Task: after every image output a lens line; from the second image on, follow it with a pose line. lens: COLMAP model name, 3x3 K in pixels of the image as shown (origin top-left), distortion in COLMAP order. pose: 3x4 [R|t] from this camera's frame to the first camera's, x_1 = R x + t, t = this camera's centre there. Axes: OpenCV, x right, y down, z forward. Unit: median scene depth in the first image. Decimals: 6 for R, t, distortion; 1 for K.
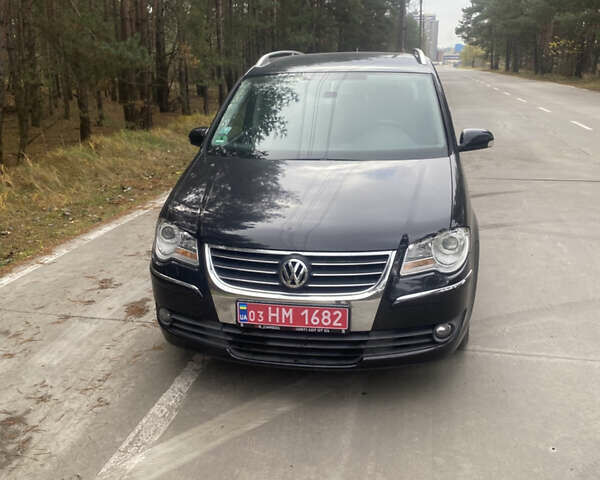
lens RADIAL K [[603.3, 0, 300.0], [0, 603.3, 240.0], [0, 0, 1]] dist [0.104339, -0.295700]
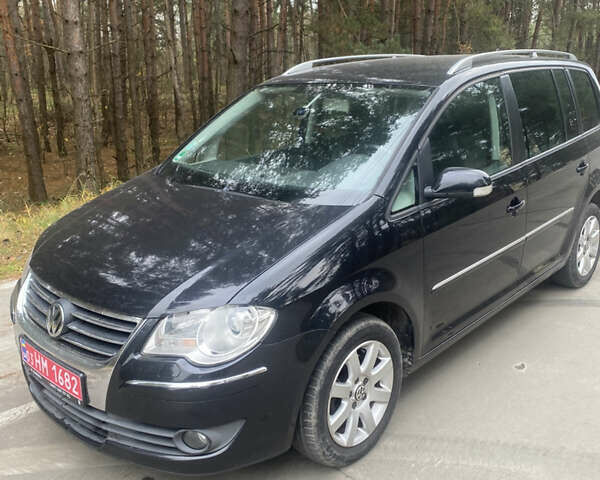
lens RADIAL K [[603.3, 0, 300.0], [0, 603.3, 240.0], [0, 0, 1]] dist [0.104339, -0.295700]
pose [[0.838061, 0.146789, -0.525458, 0.720972], [-0.146560, 0.988295, 0.042333, -0.145714], [0.525522, 0.041534, 0.849766, 0.439358]]
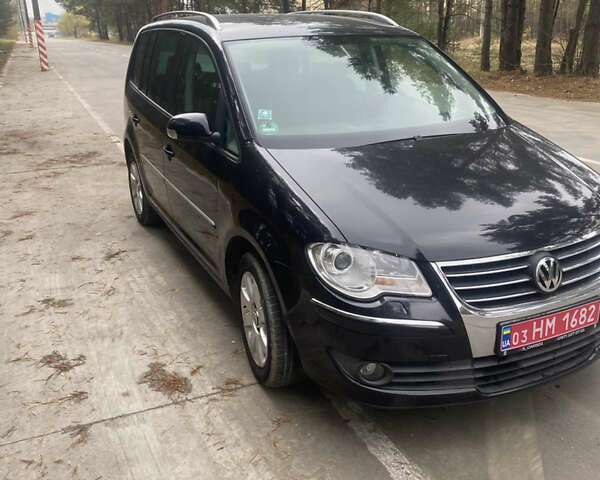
lens RADIAL K [[603.3, 0, 300.0], [0, 603.3, 240.0], [0, 0, 1]] dist [0.104339, -0.295700]
pose [[0.815138, -0.194568, 0.545613, -0.730076], [0.169872, 0.980783, 0.095965, -0.128184], [-0.553799, 0.014459, 0.832525, 0.494485]]
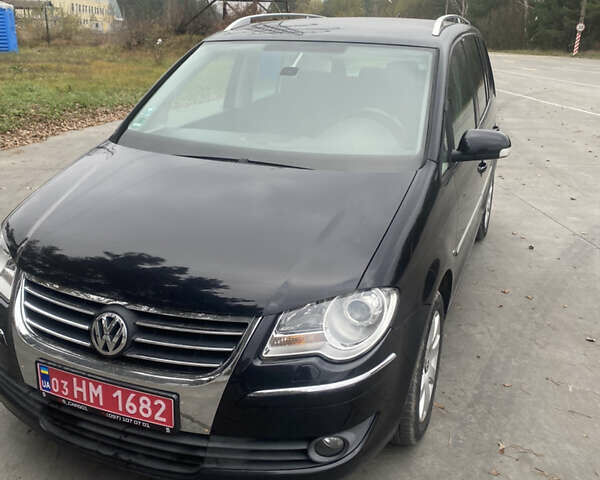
lens RADIAL K [[603.3, 0, 300.0], [0, 603.3, 240.0], [0, 0, 1]] dist [0.104339, -0.295700]
pose [[0.978402, 0.098367, -0.181804, 0.312345], [-0.090495, 0.994584, 0.051121, -0.103927], [0.185848, -0.033564, 0.982005, 0.371769]]
